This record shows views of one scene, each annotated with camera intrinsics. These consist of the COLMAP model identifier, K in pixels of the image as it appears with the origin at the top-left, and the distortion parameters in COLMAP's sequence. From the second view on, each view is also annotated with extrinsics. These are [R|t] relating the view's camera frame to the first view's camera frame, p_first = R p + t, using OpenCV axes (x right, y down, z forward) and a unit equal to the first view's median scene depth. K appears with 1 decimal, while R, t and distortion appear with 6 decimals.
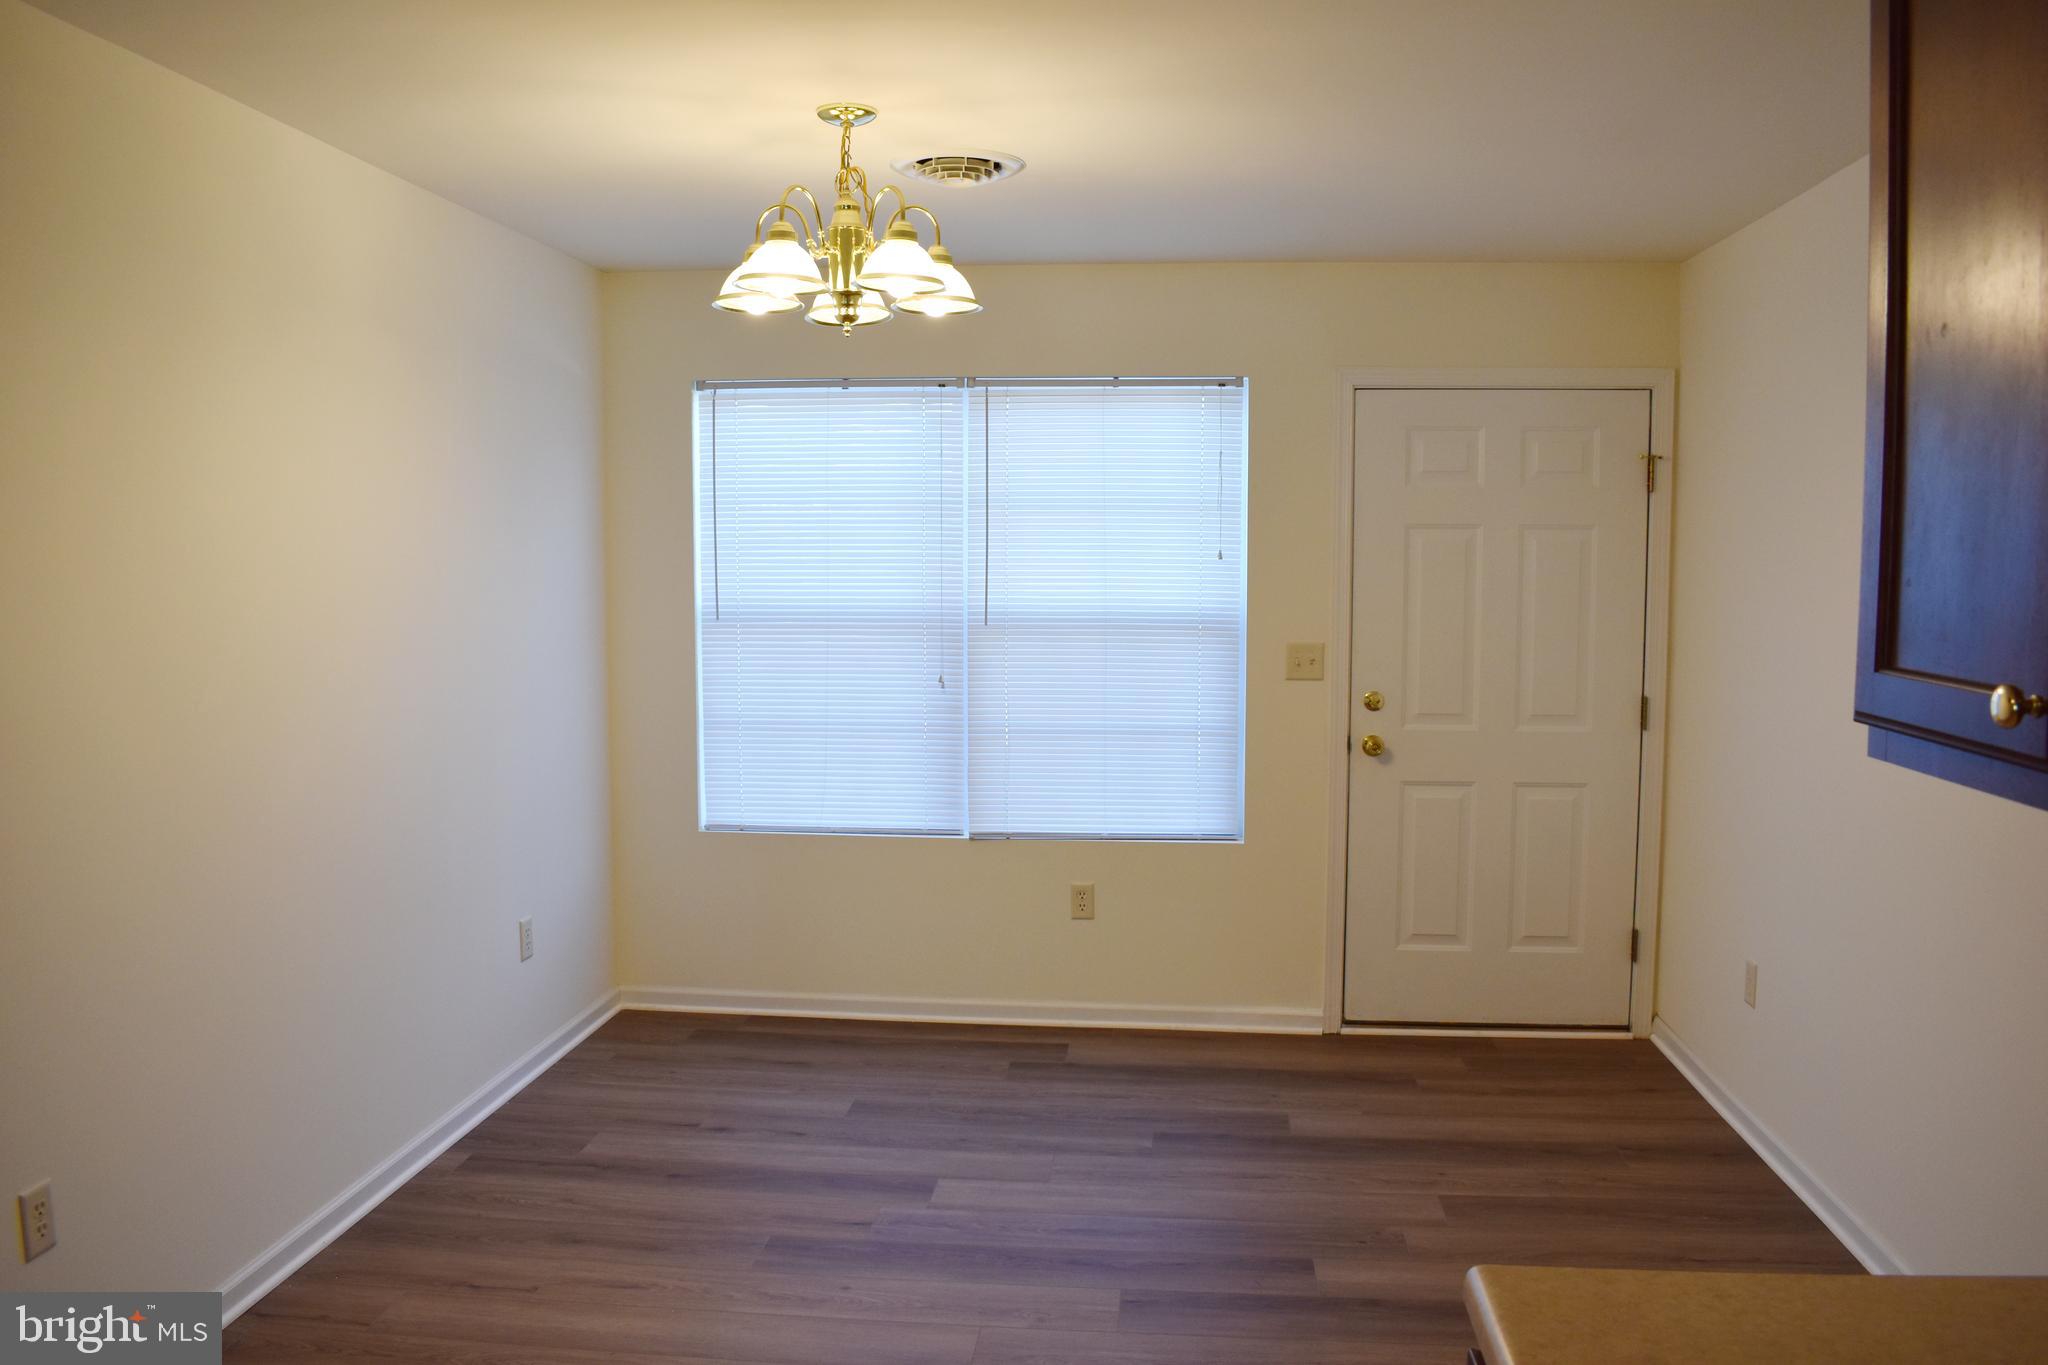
lens RADIAL K [[1594.4, 0, 1031.2], [0, 1594.4, 685.4], [0, 0, 1]] dist [-0.097177, 0.016383]
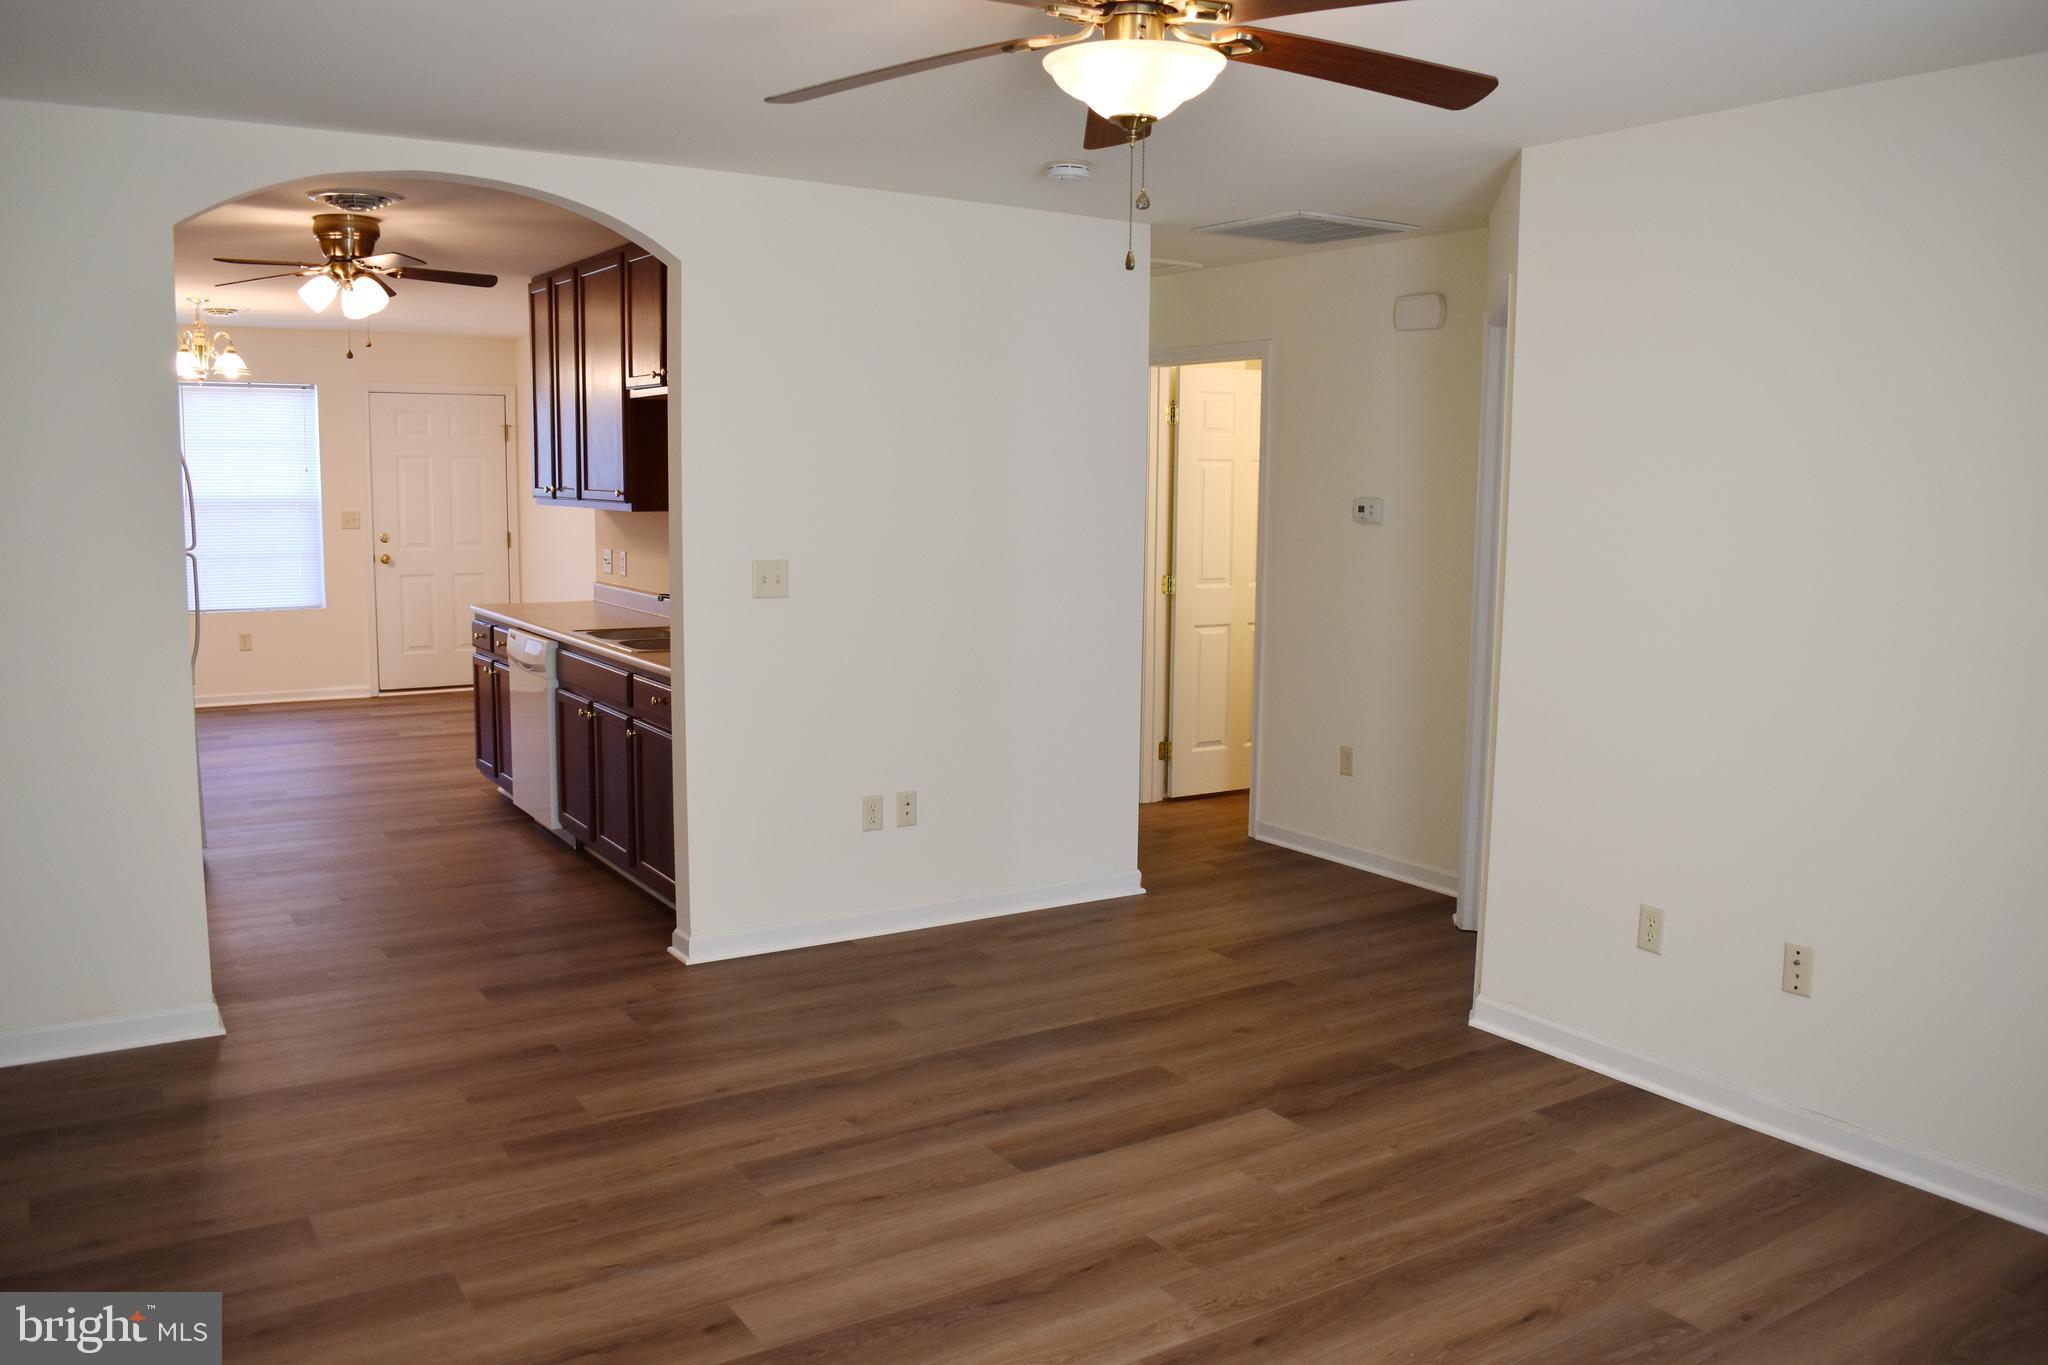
lens RADIAL K [[1594.4, 0, 1031.2], [0, 1594.4, 685.4], [0, 0, 1]] dist [-0.097177, 0.016383]
pose [[0.778137, -0.075078, 0.623591, -0.443882], [0.041774, 0.996818, 0.067887, 0.101792], [-0.626704, -0.026776, 0.778798, -1.212351]]
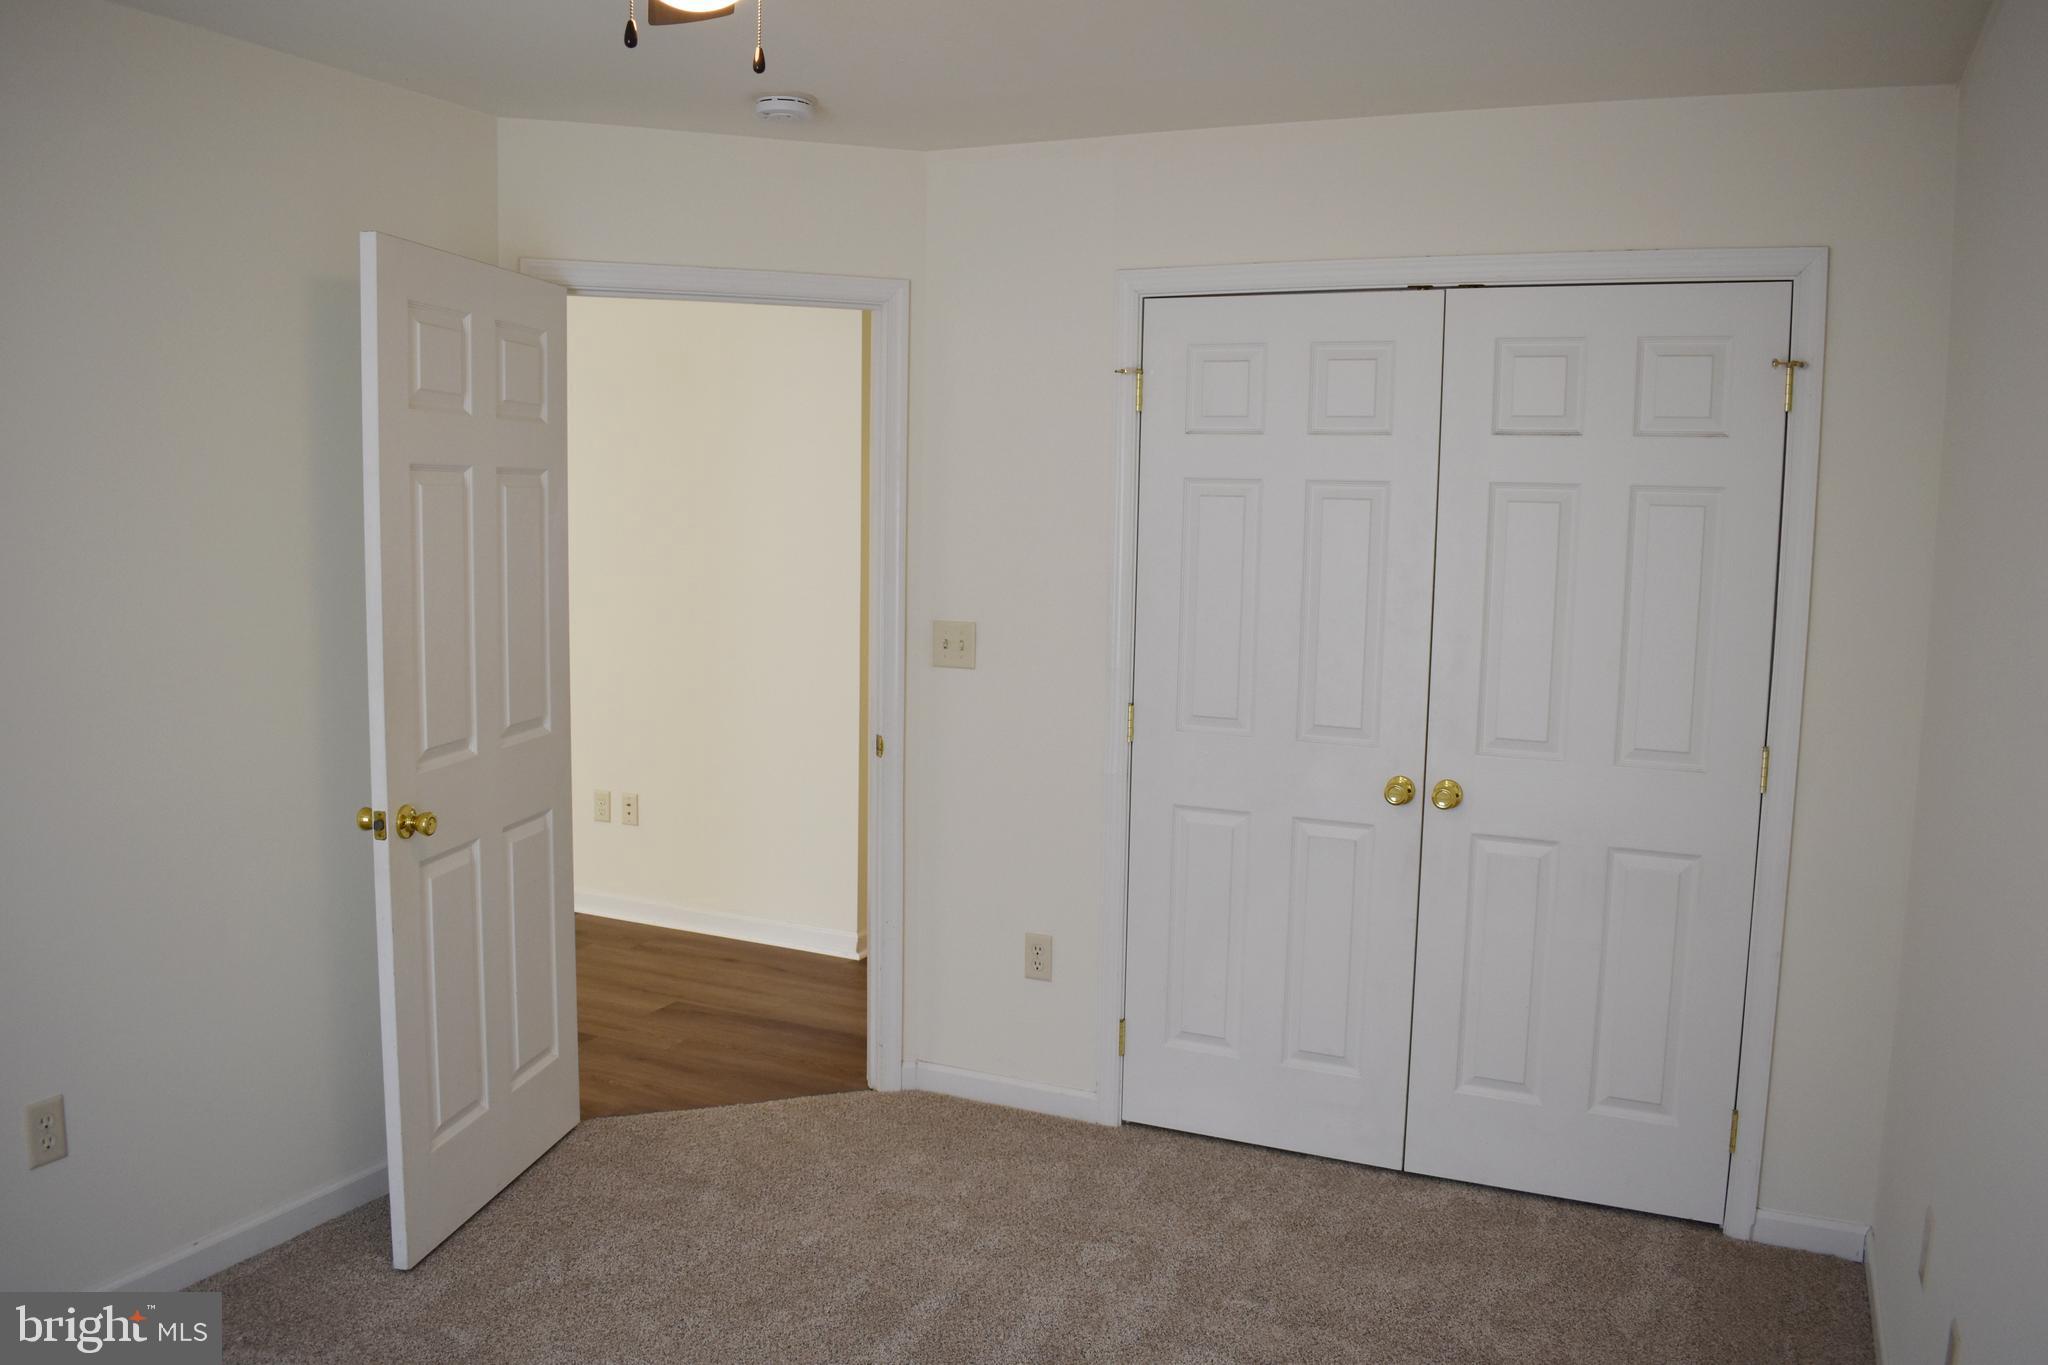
lens RADIAL K [[1594.4, 0, 1031.2], [0, 1594.4, 685.4], [0, 0, 1]] dist [-0.097177, 0.016383]
pose [[0.945032, 0.052795, -0.322686, 0.815128], [-0.043654, 0.998416, 0.035507, 0.108078], [0.324050, -0.019469, 0.945840, -1.336547]]
